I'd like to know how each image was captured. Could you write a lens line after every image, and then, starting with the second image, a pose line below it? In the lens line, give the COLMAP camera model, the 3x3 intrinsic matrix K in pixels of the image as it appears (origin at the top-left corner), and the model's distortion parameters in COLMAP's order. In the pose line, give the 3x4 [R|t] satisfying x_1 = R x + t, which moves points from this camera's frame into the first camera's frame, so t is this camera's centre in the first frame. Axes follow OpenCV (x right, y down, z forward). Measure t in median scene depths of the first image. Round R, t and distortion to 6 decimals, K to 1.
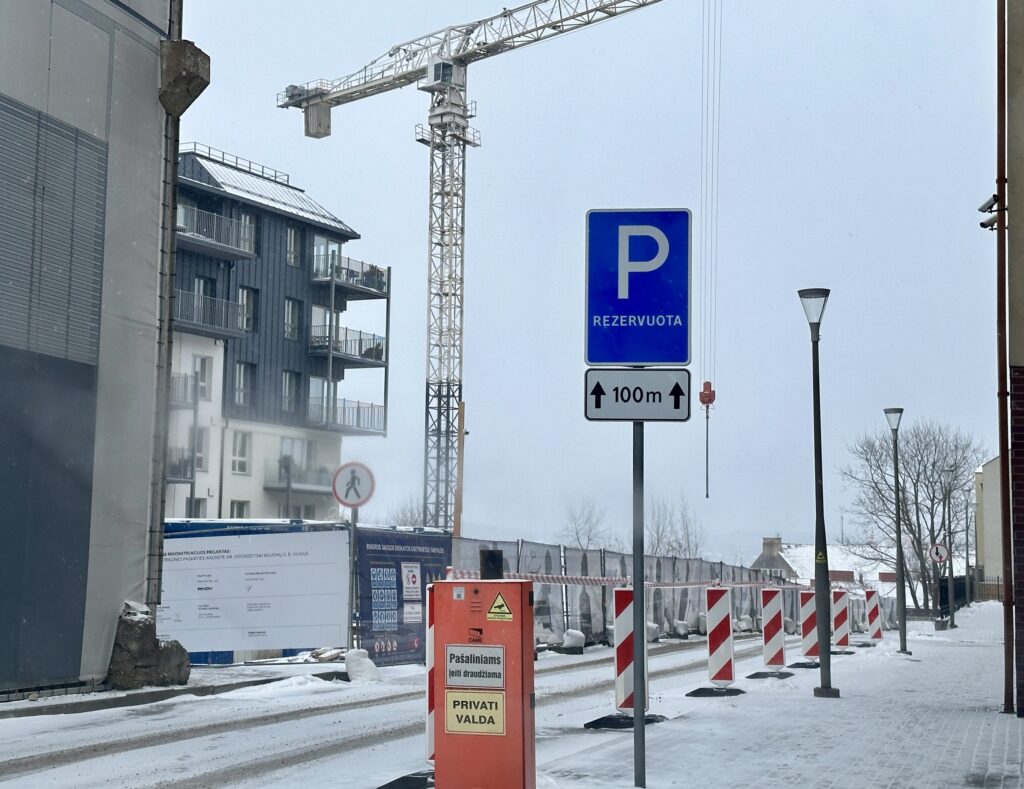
lens RADIAL K [[1586.4, 0, 512.0], [0, 1586.4, 394.5], [0, 0, 1]] dist [-0.005372, 0.005373]
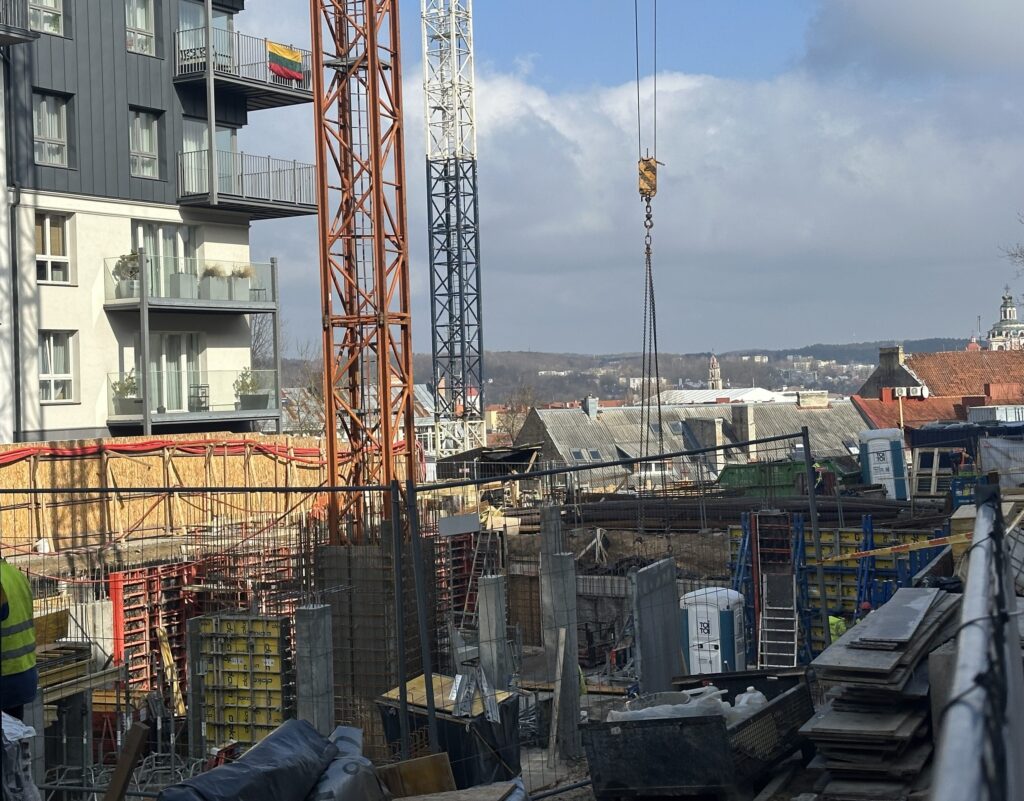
lens RADIAL K [[1865.1, 0, 512.0], [0, 1865.1, 400.5], [0, 0, 1]] dist [-0.005962, -0.009849]
pose [[0.997487, -0.062459, -0.033434, 0.010985], [0.065657, 0.992291, 0.105109, 0.023787], [0.026611, -0.107040, 0.993899, 0.244016]]
